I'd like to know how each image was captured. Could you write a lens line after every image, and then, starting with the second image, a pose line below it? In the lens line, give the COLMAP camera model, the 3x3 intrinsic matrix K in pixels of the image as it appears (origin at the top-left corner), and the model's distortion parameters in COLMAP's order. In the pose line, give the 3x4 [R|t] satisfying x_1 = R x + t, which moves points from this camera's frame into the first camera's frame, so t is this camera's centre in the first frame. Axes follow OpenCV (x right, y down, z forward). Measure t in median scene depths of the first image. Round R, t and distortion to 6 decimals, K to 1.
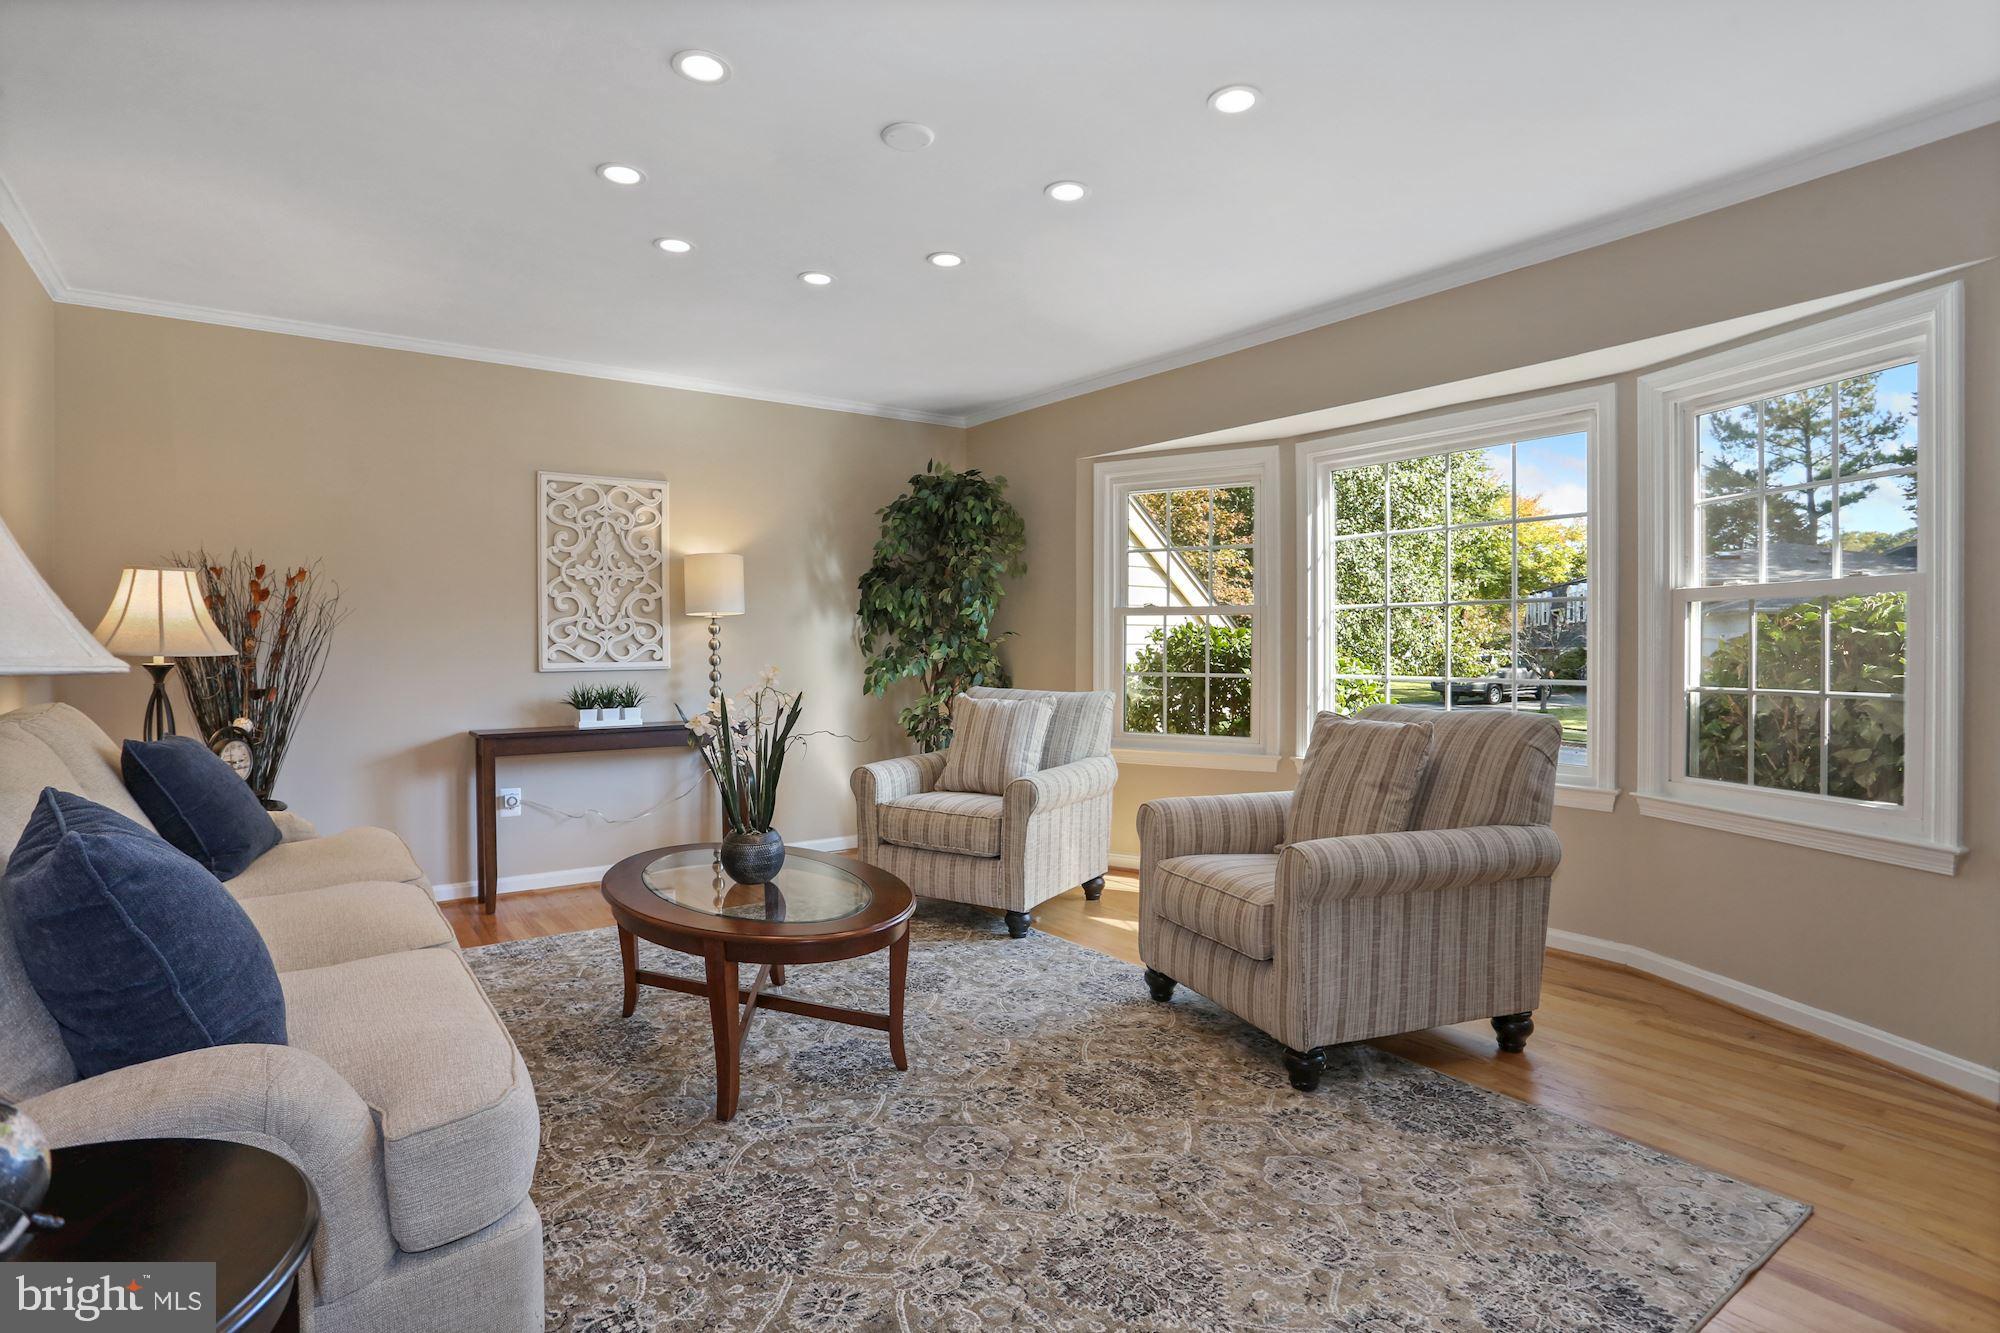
lens RADIAL K [[994.5, 0, 1002.6], [0, 994.5, 661.8], [0, 0, 1]] dist [-0.048554, 0.000475]
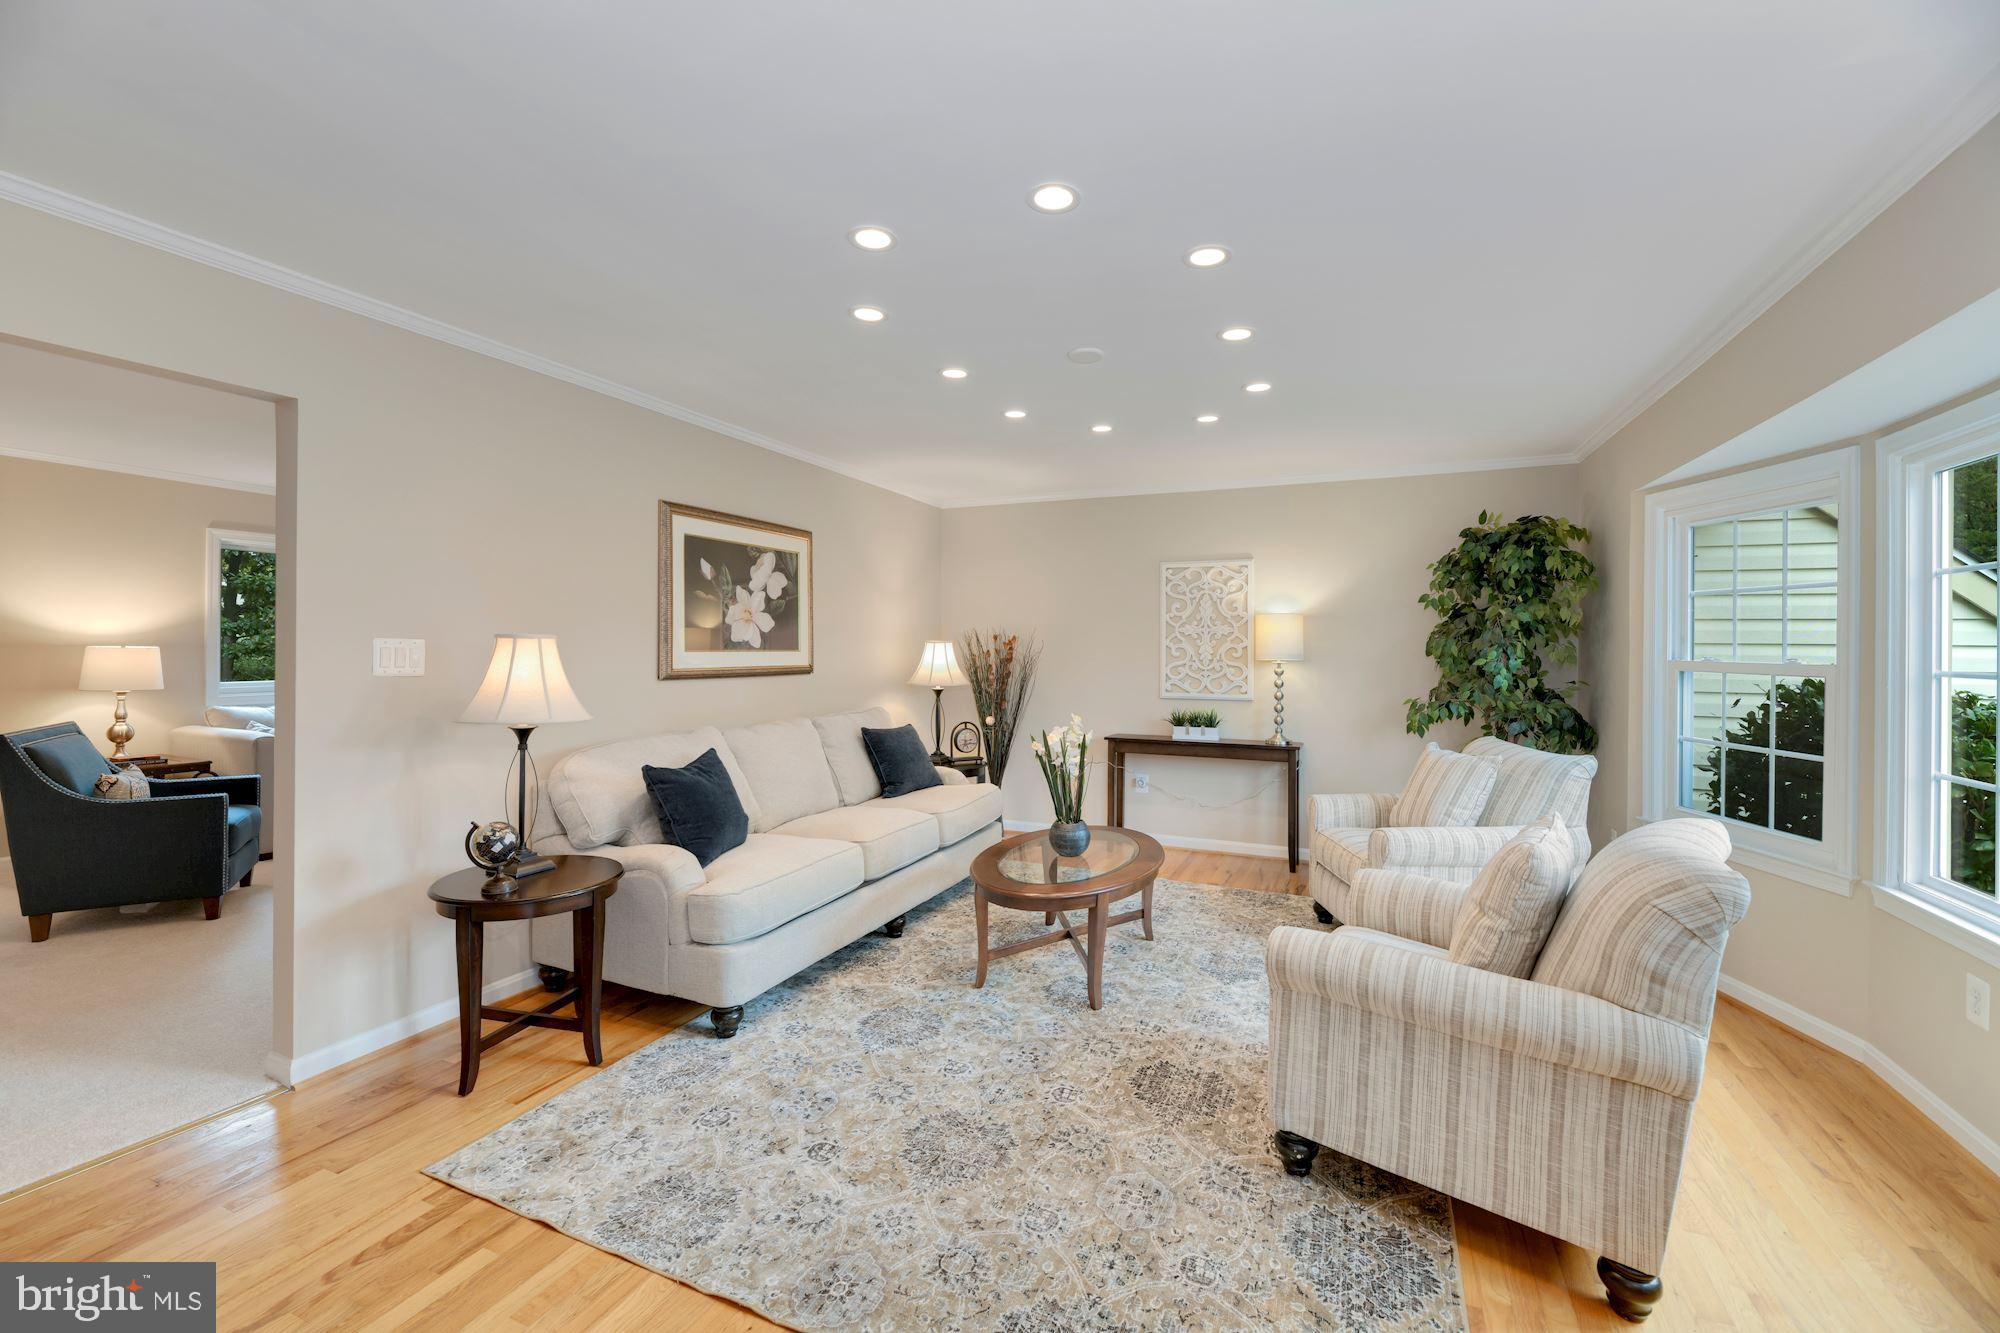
lens RADIAL K [[826.4, 0, 996.7], [0, 826.4, 655.9], [0, 0, 1]] dist [-0.007110, -0.001517]
pose [[0.502446, 0.015892, -0.864462, 0.474089], [-0.022937, 0.999724, 0.005047, -0.052843], [0.864304, 0.017293, 0.502672, 0.156668]]
